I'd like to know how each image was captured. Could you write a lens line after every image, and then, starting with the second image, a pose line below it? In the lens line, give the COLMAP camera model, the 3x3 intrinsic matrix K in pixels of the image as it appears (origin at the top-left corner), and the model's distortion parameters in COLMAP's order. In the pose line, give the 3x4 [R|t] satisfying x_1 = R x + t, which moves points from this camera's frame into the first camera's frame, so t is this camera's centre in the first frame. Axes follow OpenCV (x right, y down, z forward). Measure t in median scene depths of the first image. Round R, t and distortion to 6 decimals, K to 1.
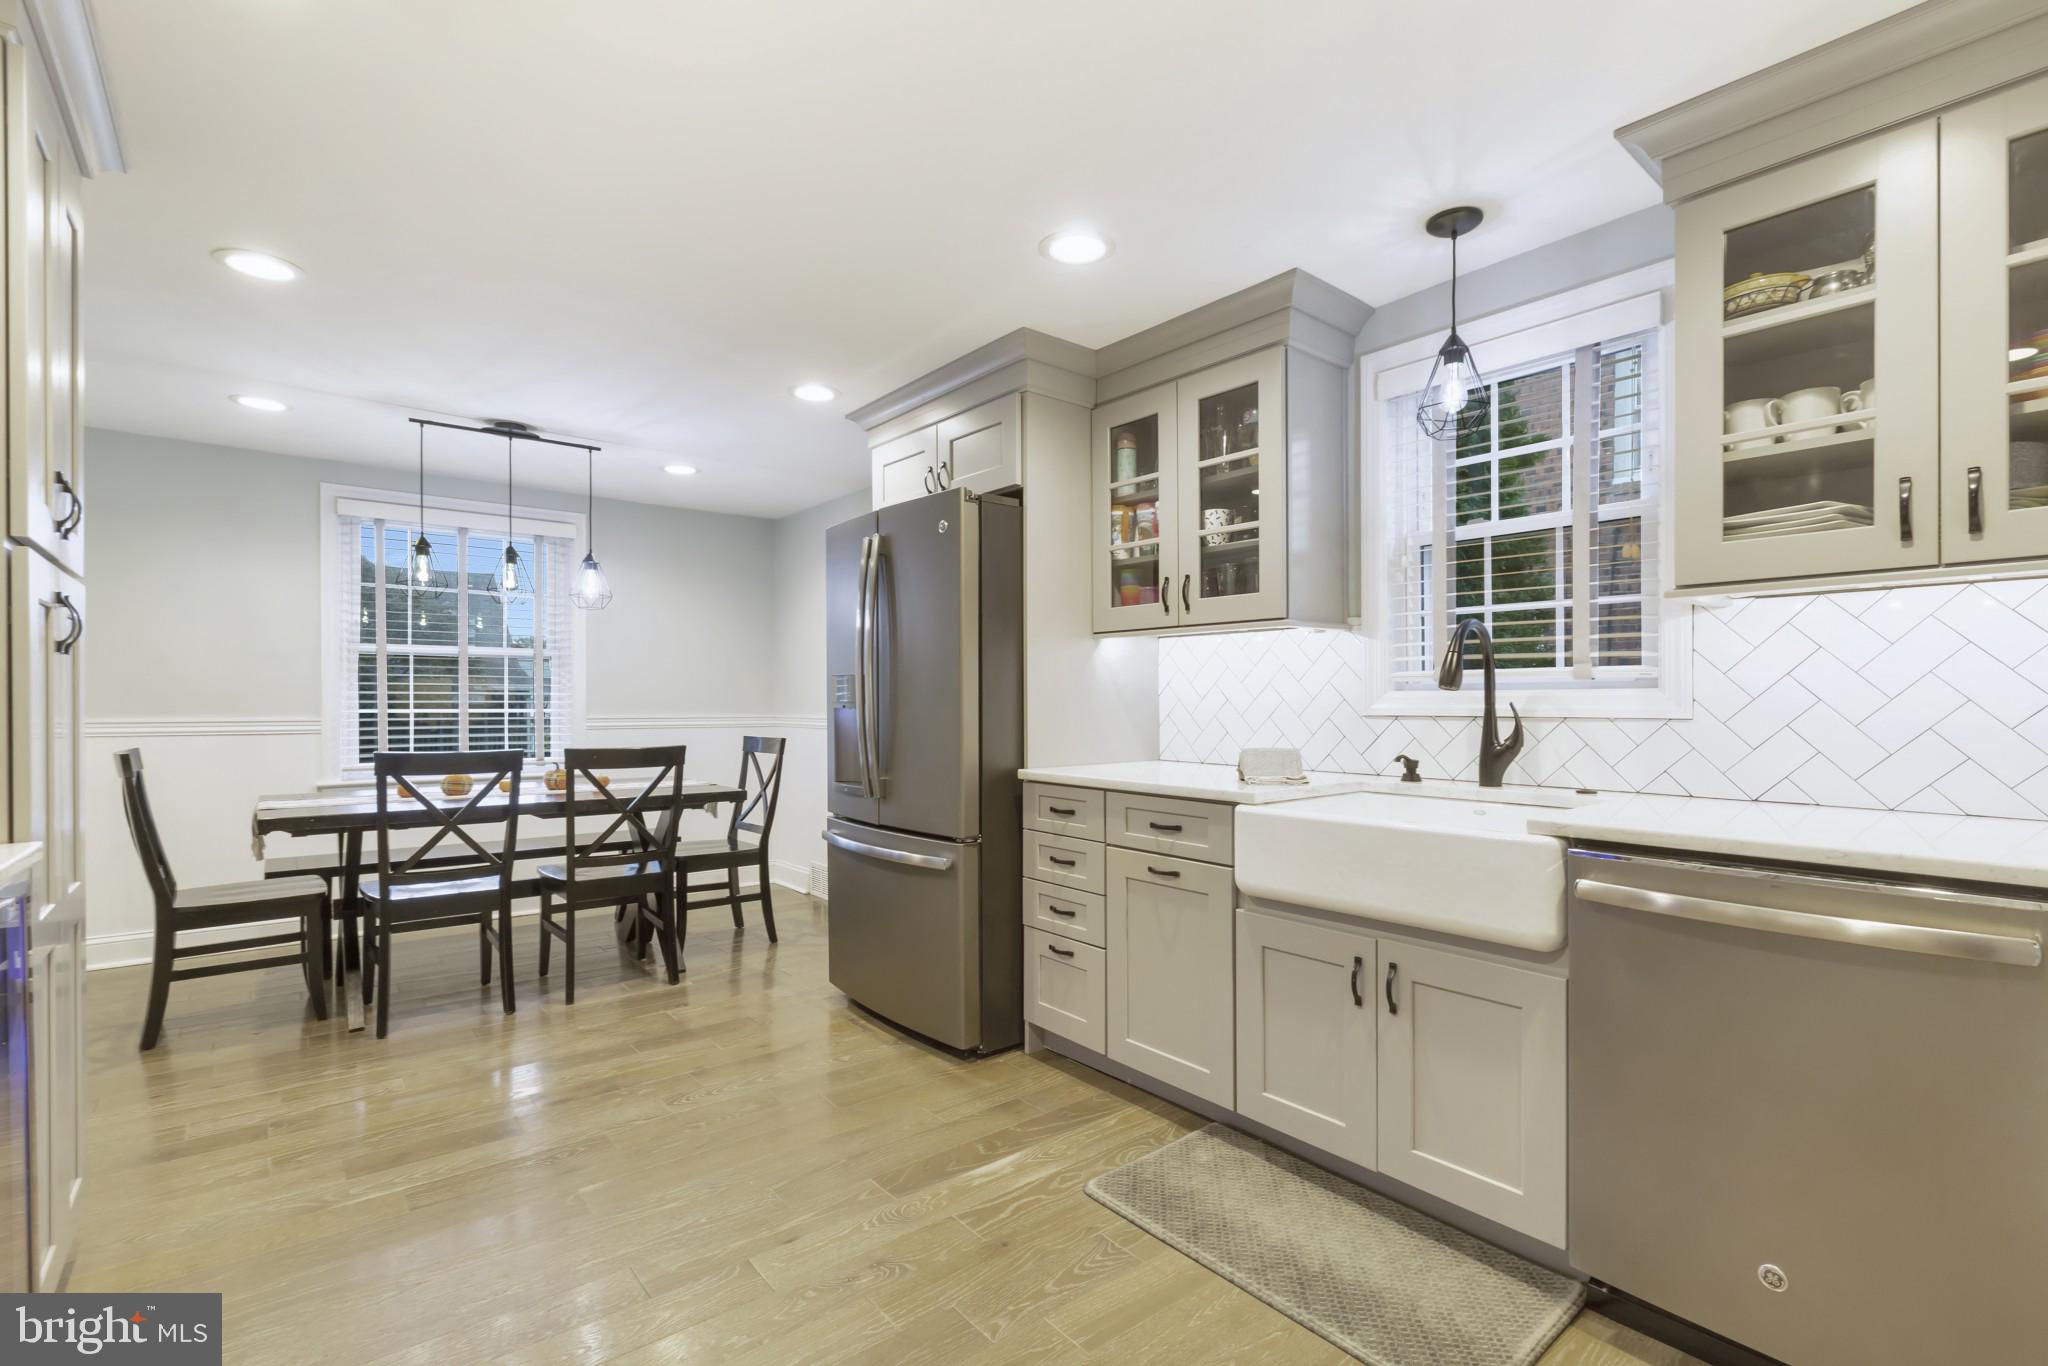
lens RADIAL K [[917.0, 0, 1019.3], [0, 917.0, 701.1], [0, 0, 1]] dist [0.001571, 0.001350]
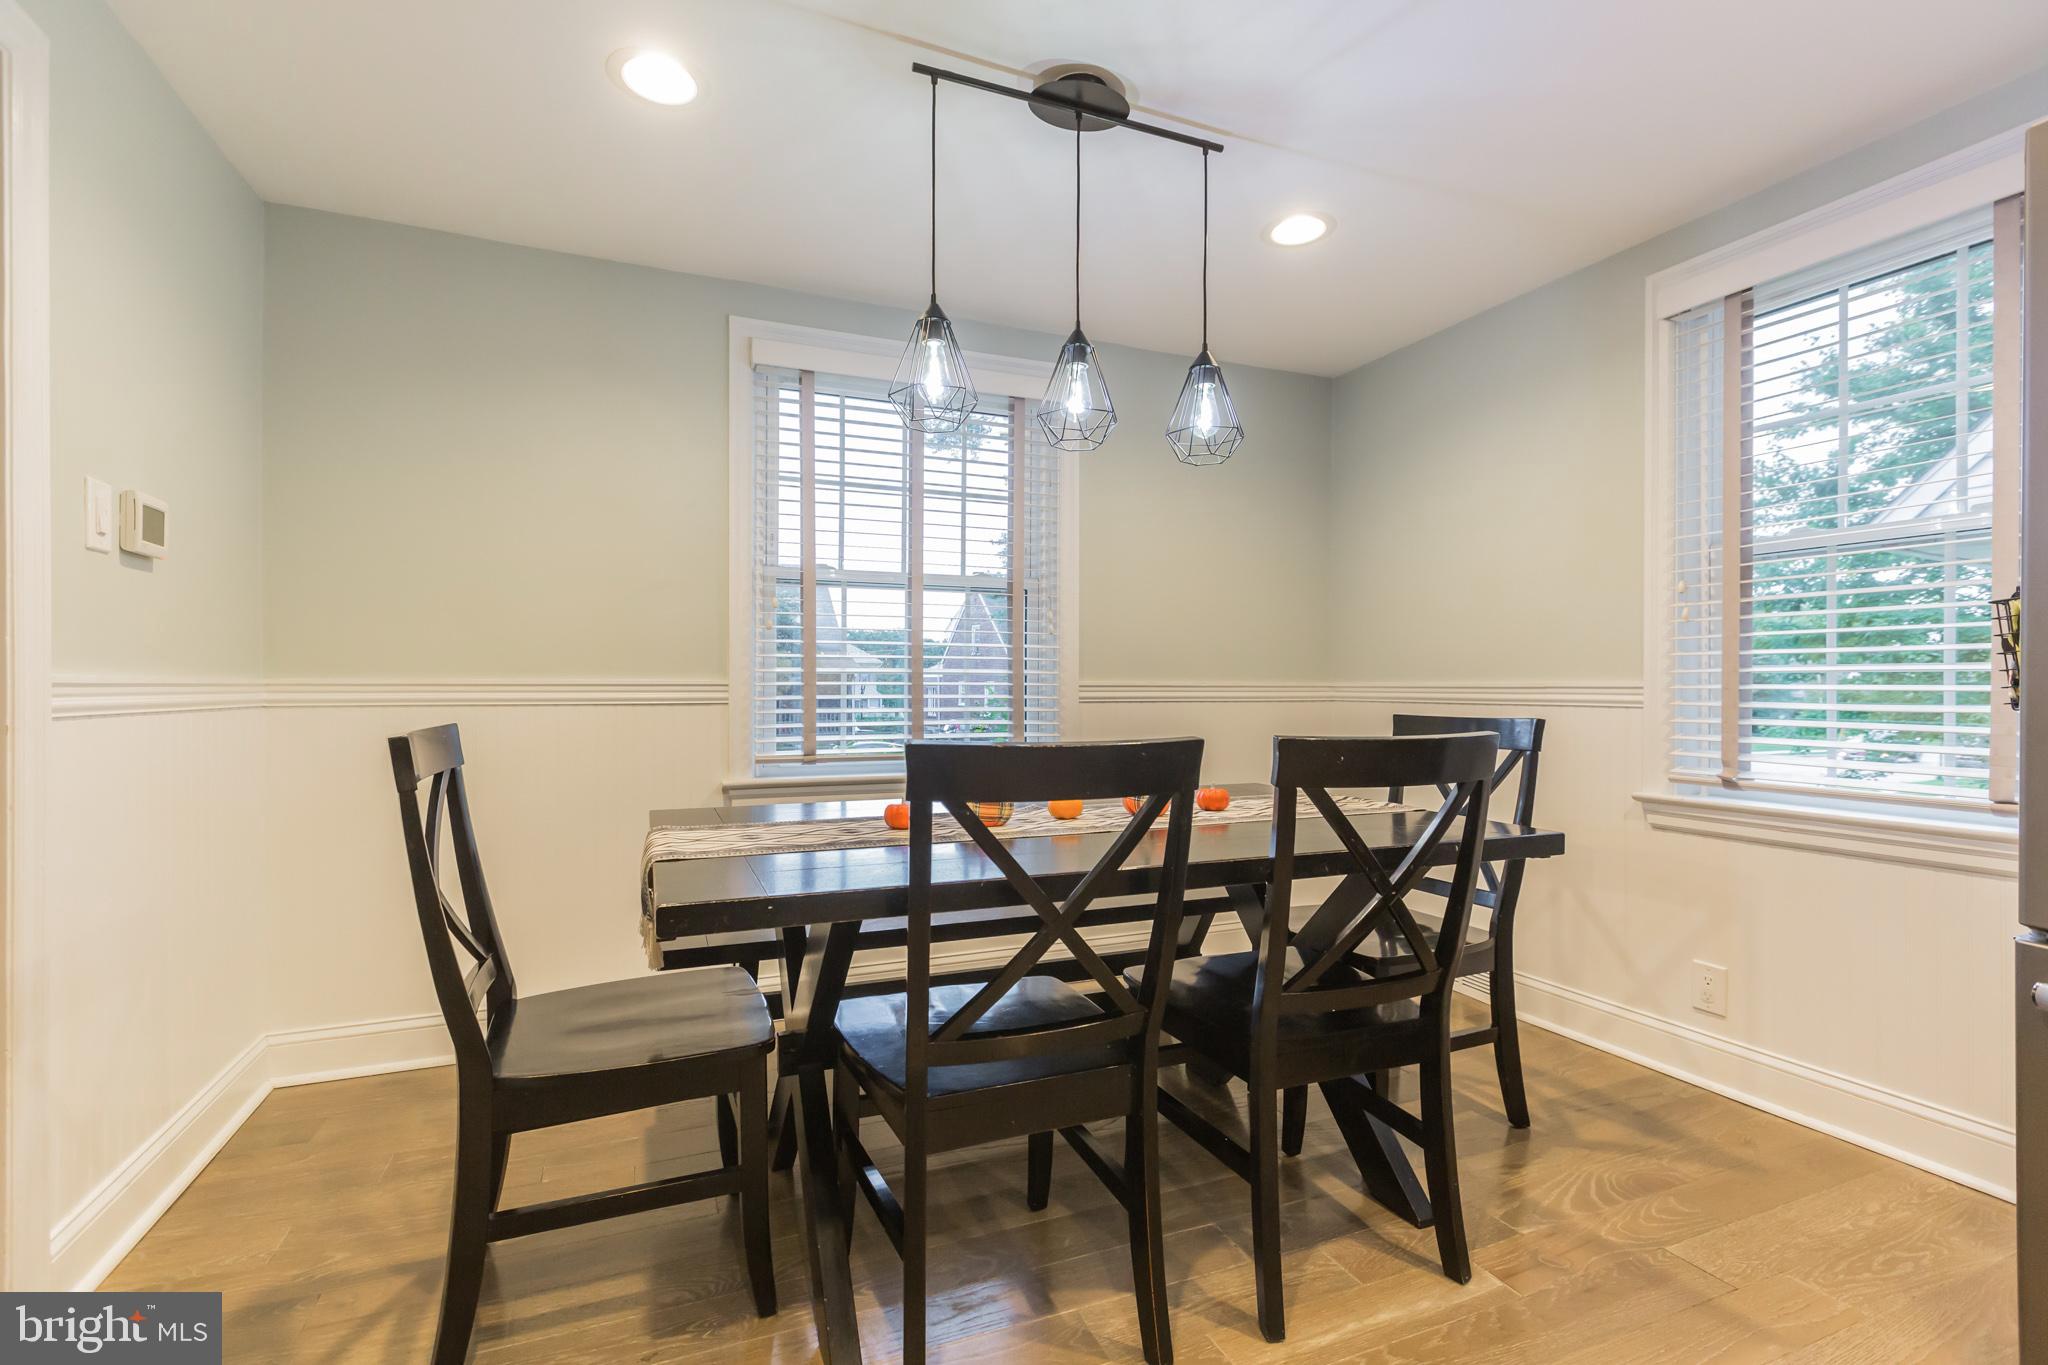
lens RADIAL K [[886.9, 0, 1032.5], [0, 886.9, 681.5], [0, 0, 1]] dist [0.002324, -0.001461]
pose [[0.965443, 0.001012, -0.260612, -0.431323], [-0.002112, 0.999990, -0.003942, 0.023650], [0.260606, 0.004357, 0.965435, 0.501605]]
